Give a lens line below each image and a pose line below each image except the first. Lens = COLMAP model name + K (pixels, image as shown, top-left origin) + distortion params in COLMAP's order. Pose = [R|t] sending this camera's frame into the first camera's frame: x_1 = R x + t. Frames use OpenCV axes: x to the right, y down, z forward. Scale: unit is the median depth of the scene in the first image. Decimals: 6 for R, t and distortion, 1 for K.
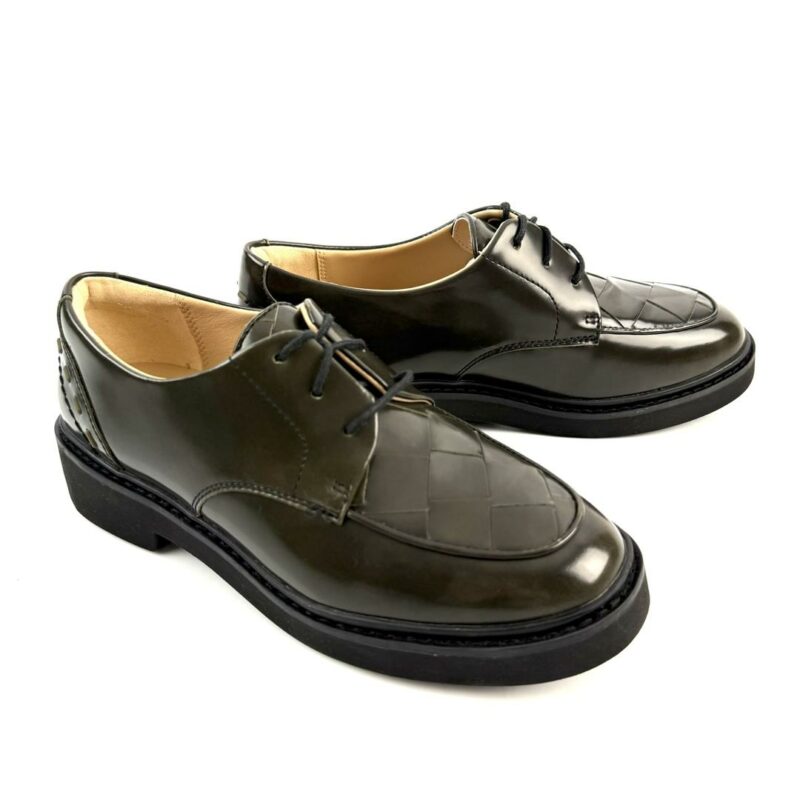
lens RADIAL K [[846.8, 0, 400.0], [0, 846.8, 400.0], [0, 0, 1]] dist [-0.009027, -0.012676]
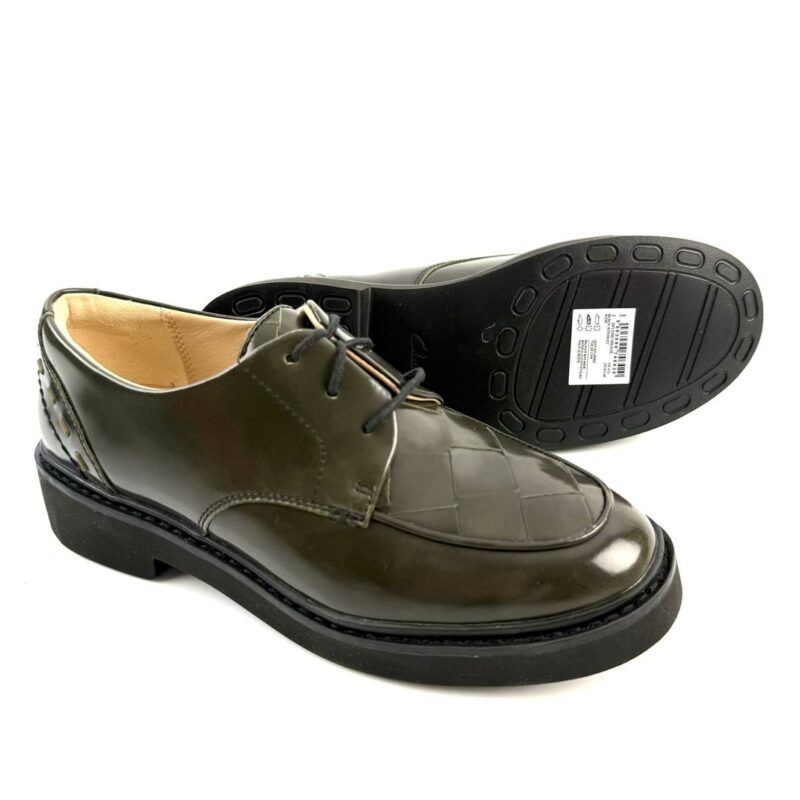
lens RADIAL K [[846.8, 0, 400.0], [0, 846.8, 400.0], [0, 0, 1]] dist [-0.009027, -0.012676]
pose [[0.994776, -0.055248, 0.085834, -0.100423], [0.059744, 0.996924, -0.050720, 0.051367], [-0.082767, 0.055583, 0.995018, 0.036507]]
